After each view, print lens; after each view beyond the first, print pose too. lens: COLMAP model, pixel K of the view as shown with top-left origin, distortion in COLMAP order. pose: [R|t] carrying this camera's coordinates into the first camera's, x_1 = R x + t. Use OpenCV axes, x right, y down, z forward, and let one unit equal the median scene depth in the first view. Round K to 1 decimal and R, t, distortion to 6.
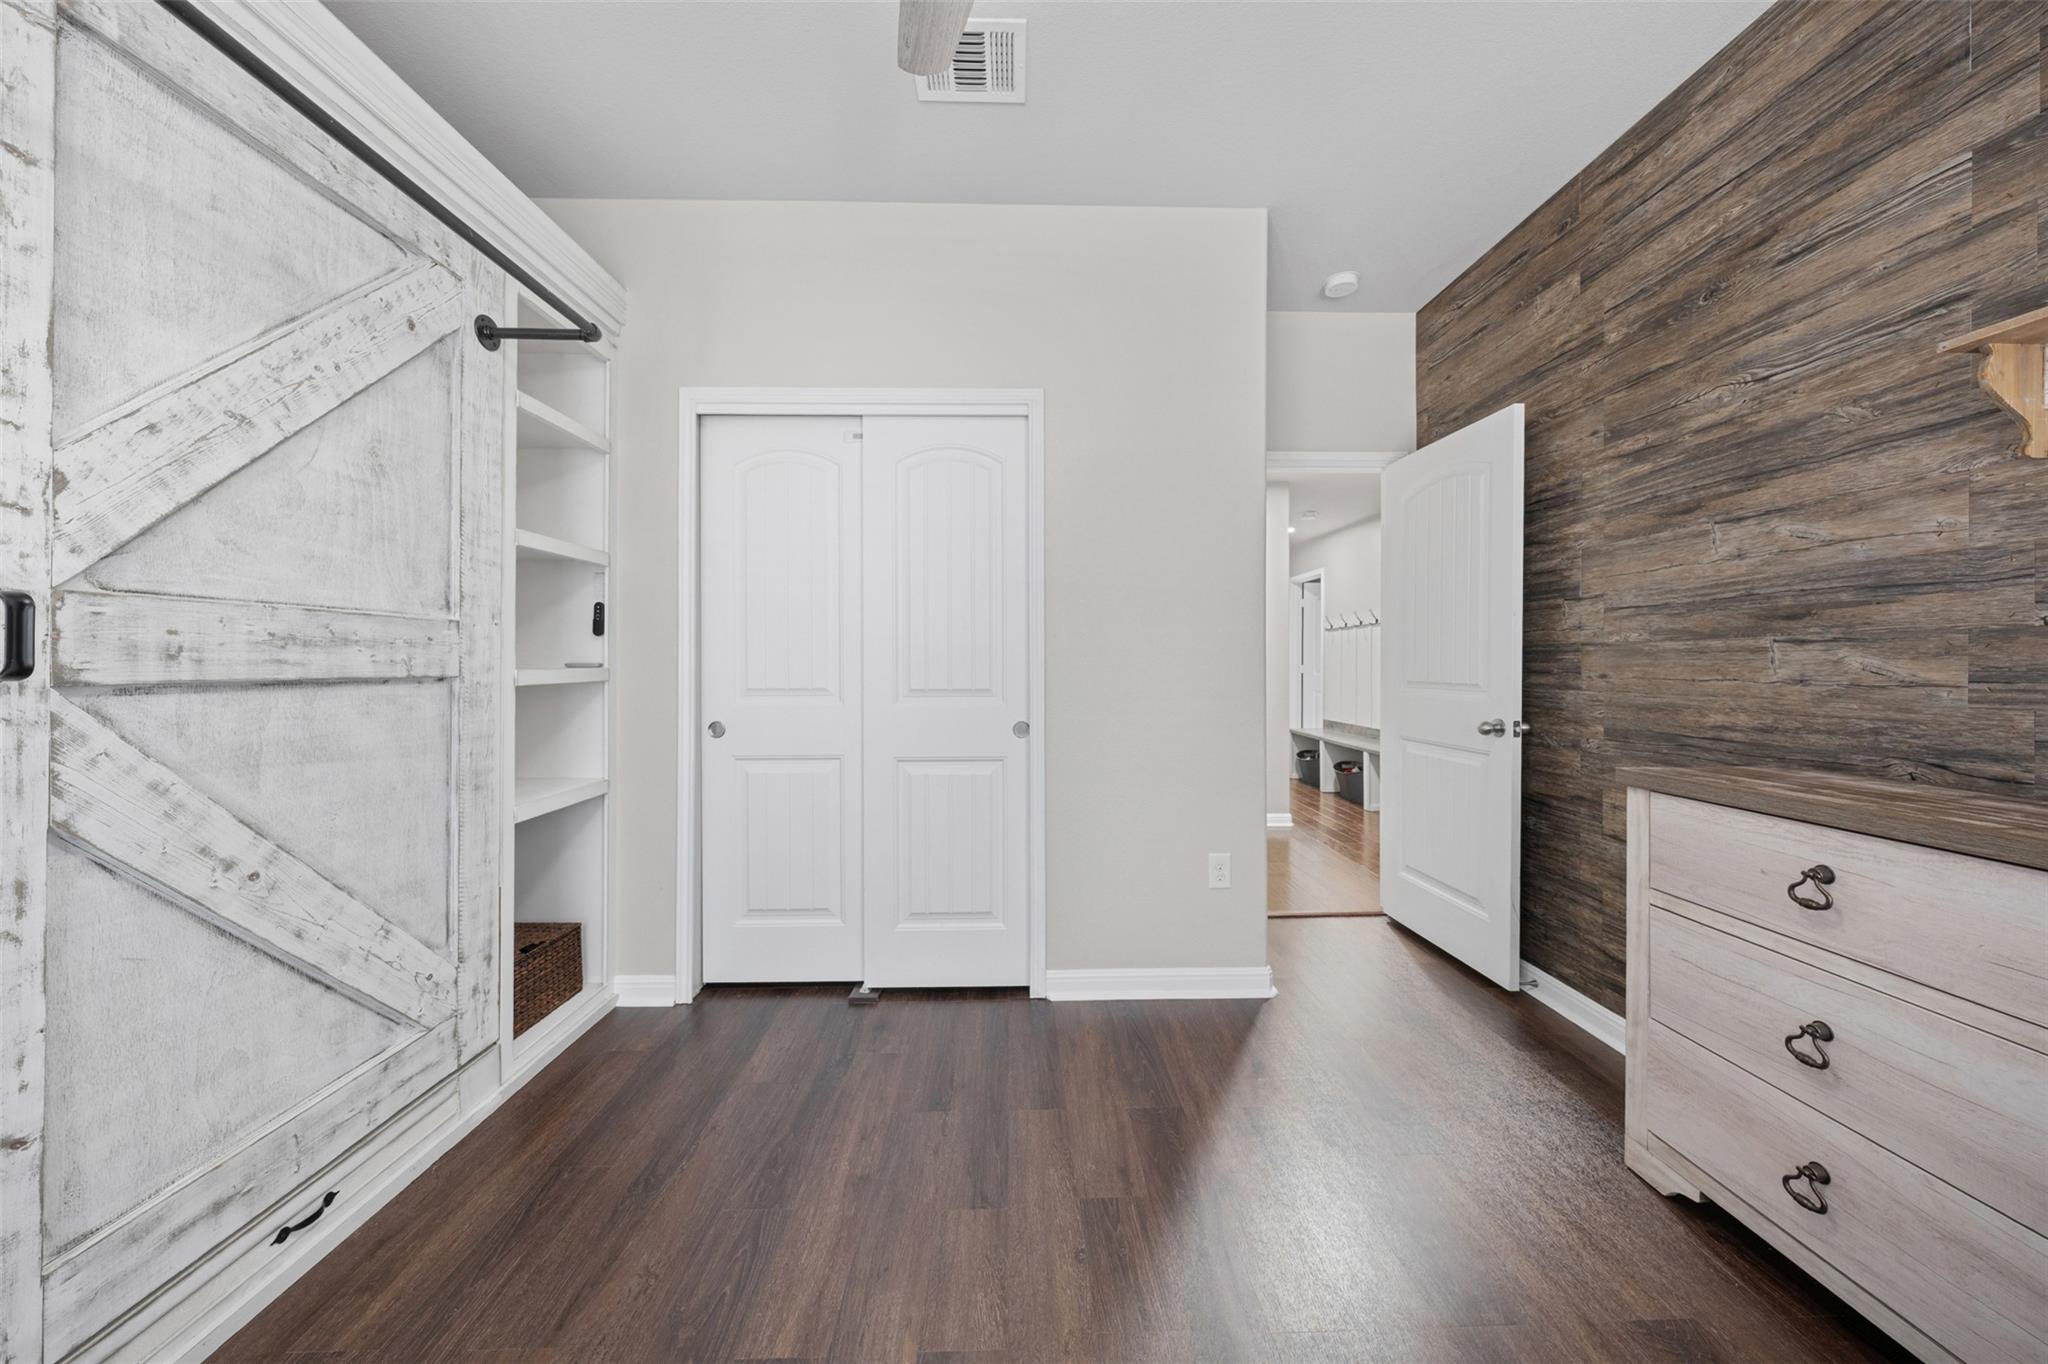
lens RADIAL K [[700.0, 0, 1032.5], [0, 700.0, 664.3], [0, 0, 1]] dist [-0.004534, -0.000049]
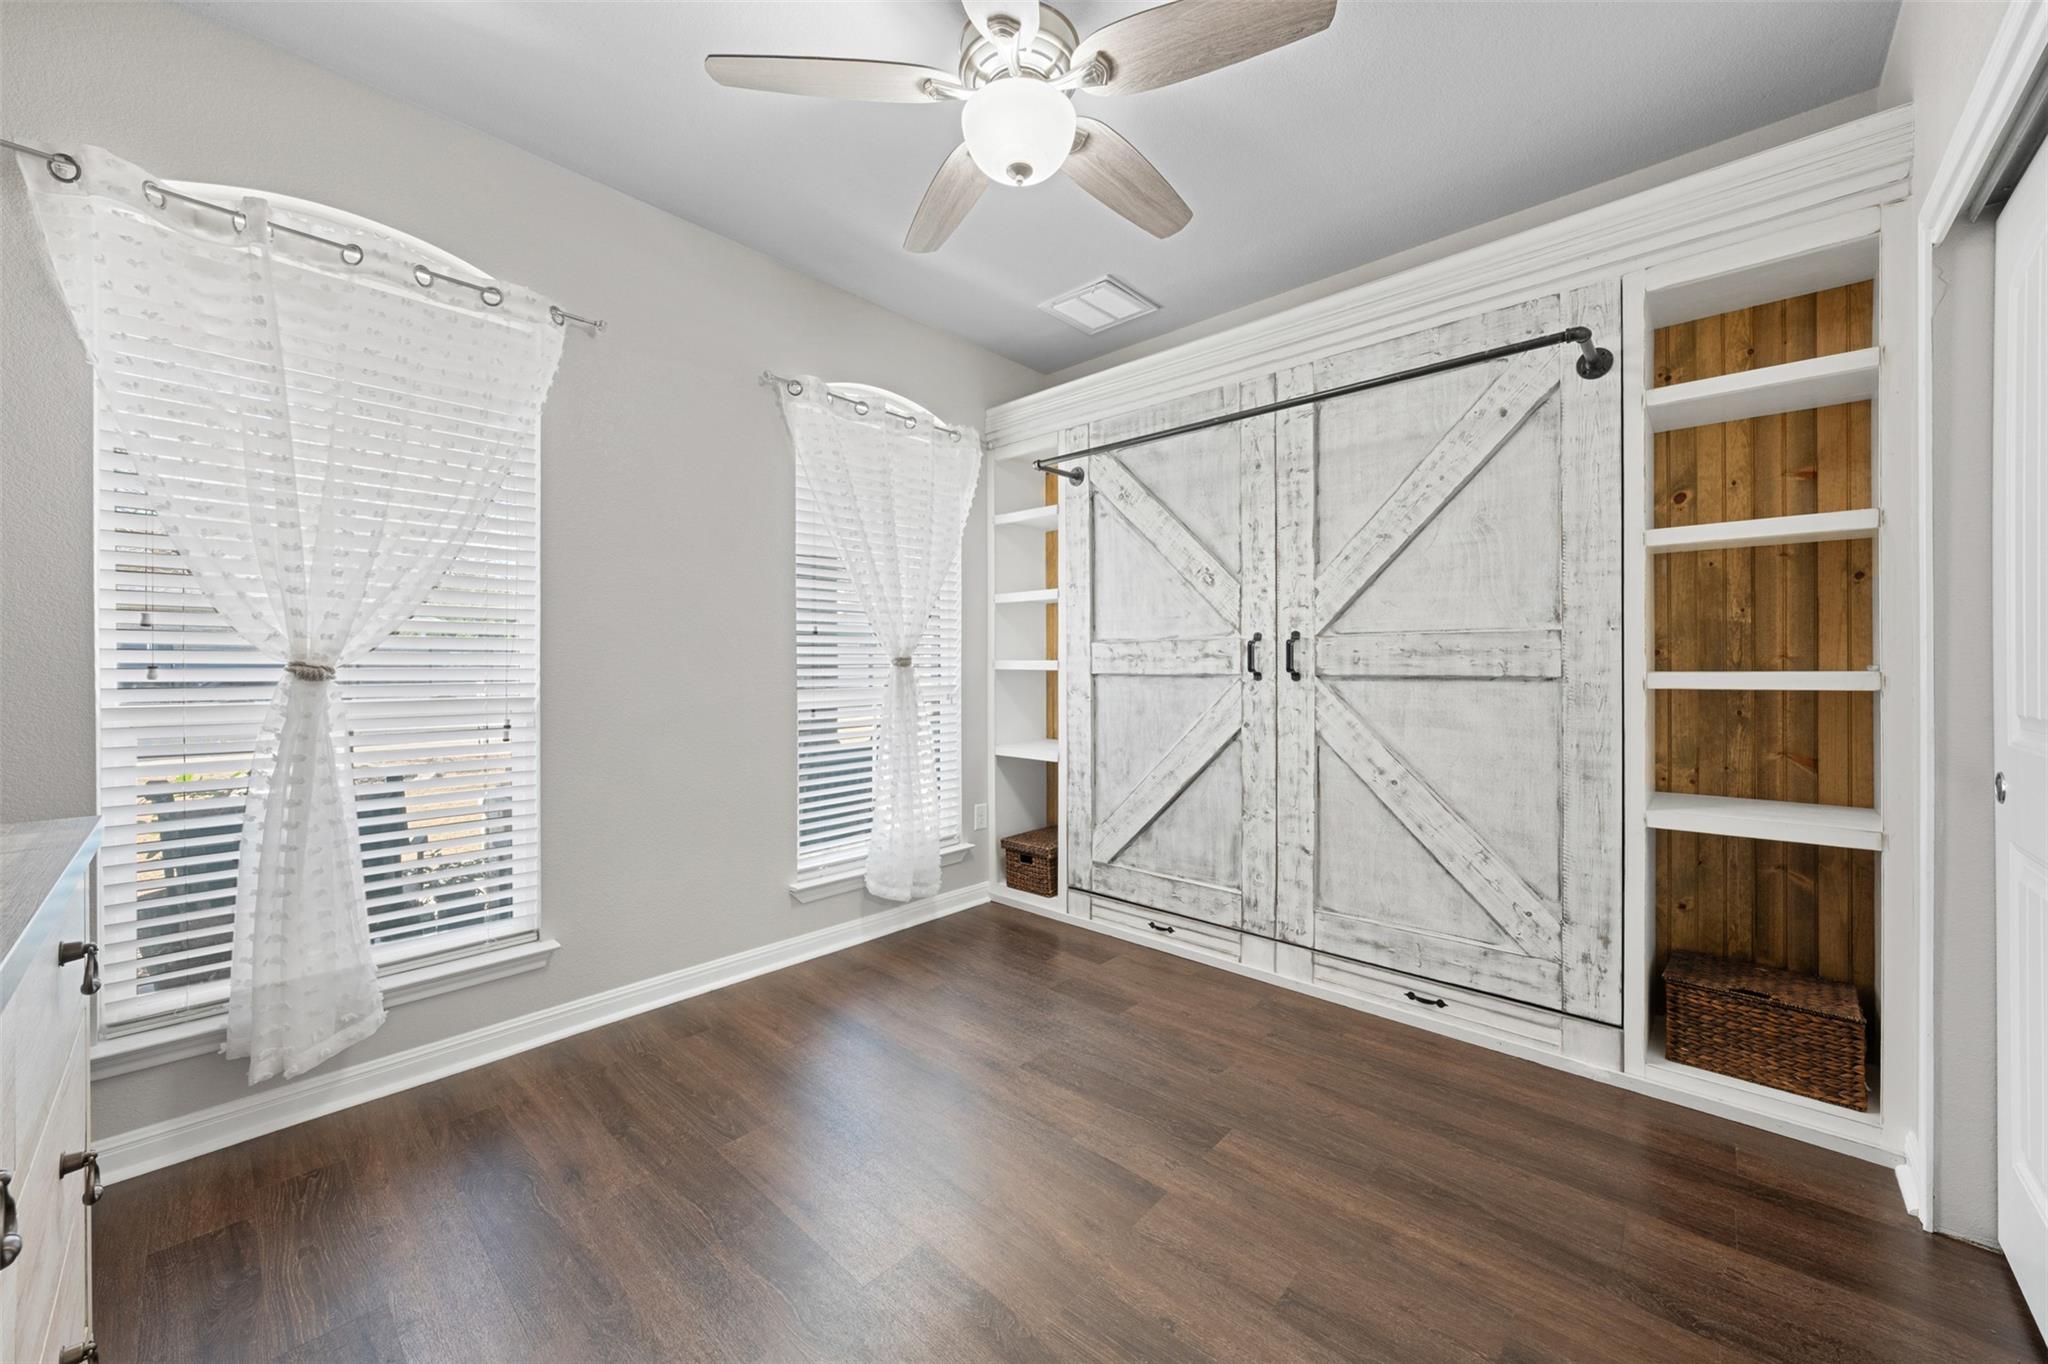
lens RADIAL K [[766.5, 0, 1032.4], [0, 766.5, 670.6], [0, 0, 1]] dist [-0.003357, 0.000493]
pose [[-0.703767, 0.002978, -0.710425, 0.882829], [-0.001230, 0.999985, 0.005411, 0.000719], [0.710430, 0.004682, -0.703752, 1.559674]]
